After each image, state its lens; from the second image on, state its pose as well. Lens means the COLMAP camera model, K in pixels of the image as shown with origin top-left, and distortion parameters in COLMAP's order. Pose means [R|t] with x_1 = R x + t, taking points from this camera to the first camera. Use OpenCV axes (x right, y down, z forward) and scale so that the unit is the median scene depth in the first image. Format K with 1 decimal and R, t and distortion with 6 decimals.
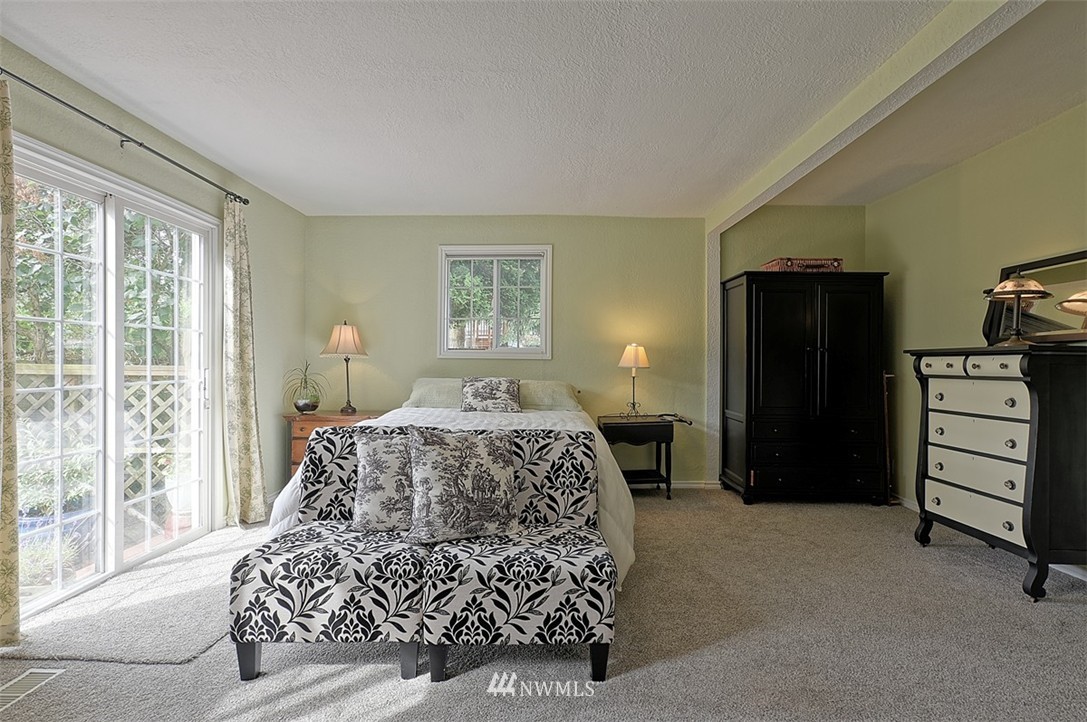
lens RADIAL K [[533.3, 0, 538.6], [0, 533.3, 363.0], [0, 0, 1]] dist [-0.017577, 0.024167]
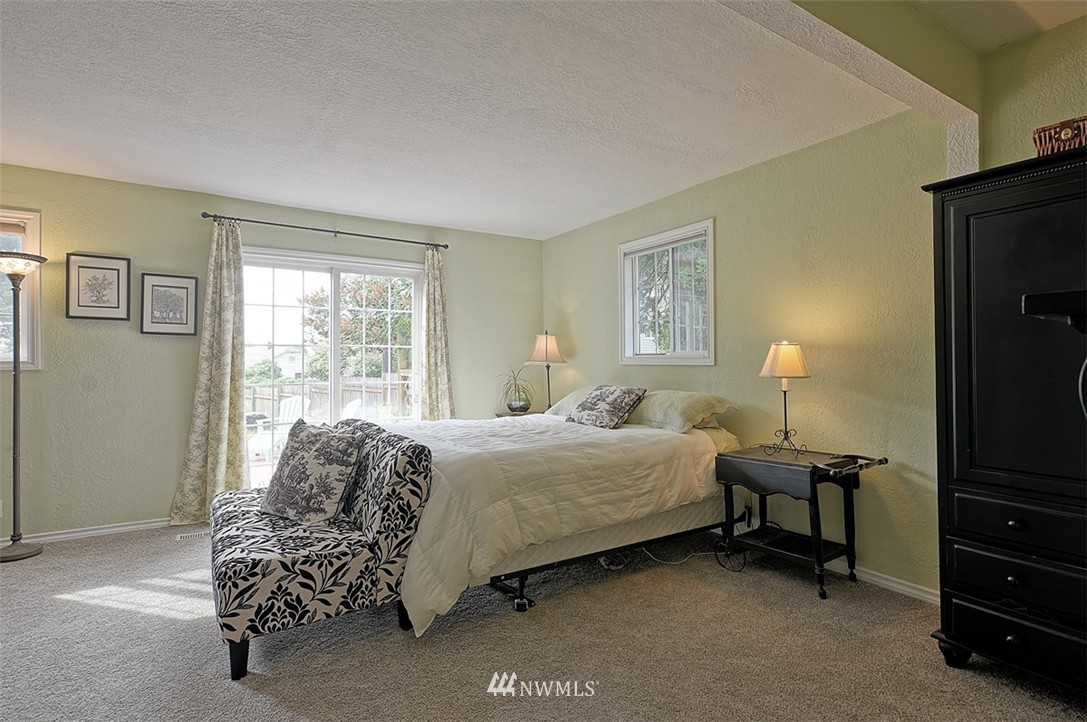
lens RADIAL K [[533.3, 0, 545.0], [0, 533.3, 360.5], [0, 0, 1]] dist [-0.017577, 0.024167]
pose [[0.550371, -0.014322, -0.834798, 0.564064], [-0.002909, 0.999814, -0.019071, 0.001491], [0.834915, 0.012924, 0.550227, 0.400268]]
